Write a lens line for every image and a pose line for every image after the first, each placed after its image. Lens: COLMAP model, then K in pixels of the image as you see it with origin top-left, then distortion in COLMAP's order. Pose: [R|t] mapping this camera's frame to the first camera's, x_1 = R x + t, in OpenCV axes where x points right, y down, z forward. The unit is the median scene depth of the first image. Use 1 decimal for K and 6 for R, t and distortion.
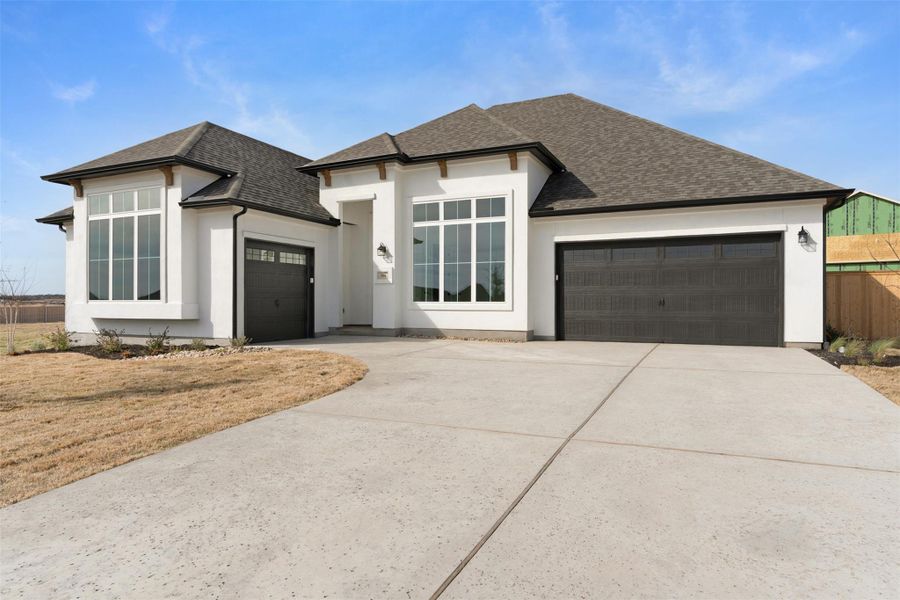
lens RADIAL K [[568.1, 0, 448.3], [0, 568.1, 302.8], [0, 0, 1]] dist [-0.021010, 0.012365]
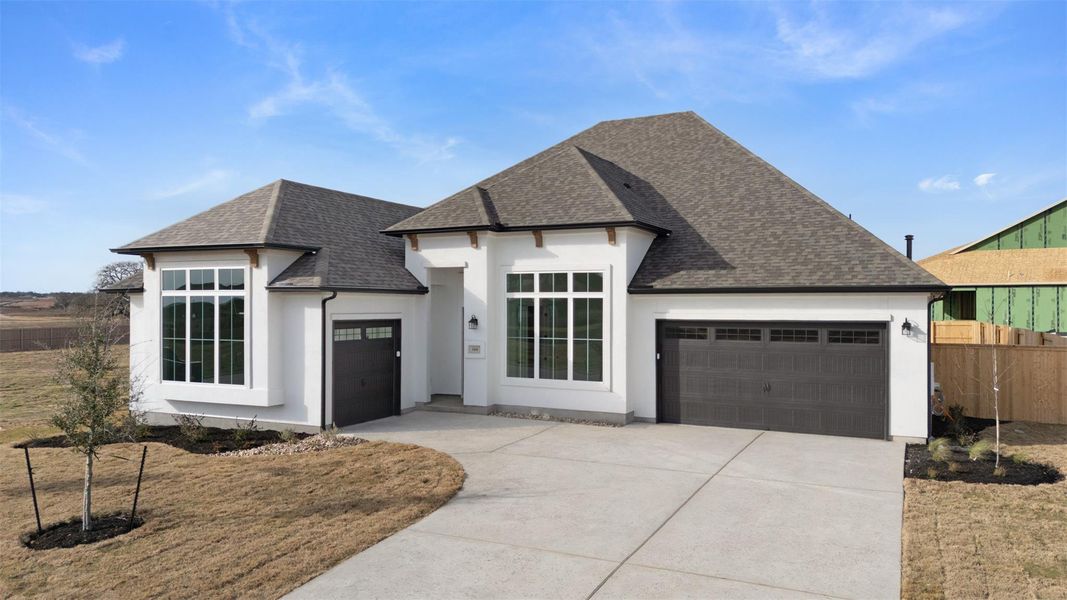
lens RADIAL K [[784.2, 0, 537.9], [0, 784.2, 307.4], [0, 0, 1]] dist [0.066985, -0.051583]
pose [[0.999795, 0.000054, -0.020223, 0.016948], [0.000134, 0.999957, 0.009266, -0.138236], [0.020222, -0.009266, 0.999753, -0.313799]]
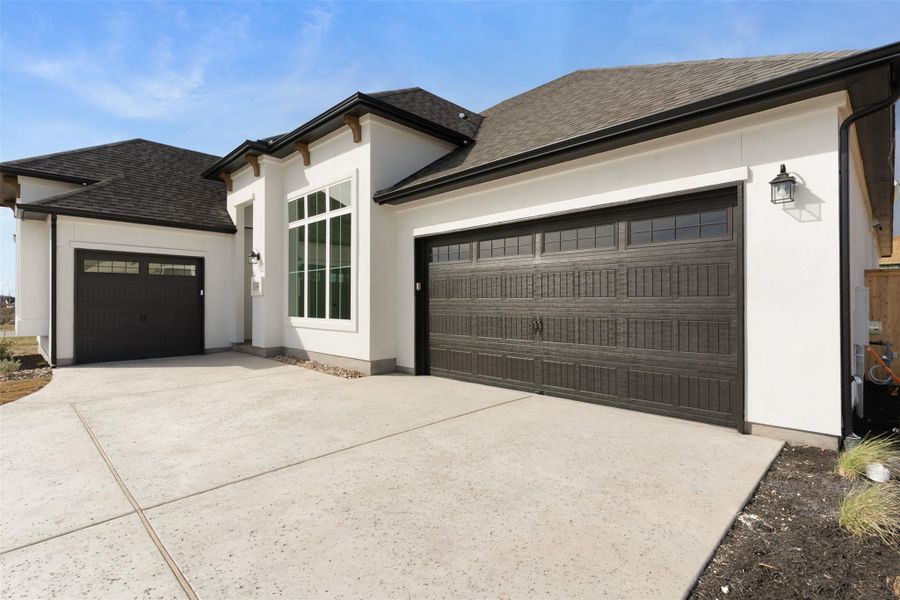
lens RADIAL K [[447.4, 0, 442.8], [0, 447.4, 303.3], [0, 0, 1]] dist [0.005344, -0.000003]
pose [[0.938762, -0.000994, -0.344564, 0.413180], [0.002707, 0.999986, 0.004491, -0.025921], [0.344554, -0.005149, 0.938752, 0.481072]]
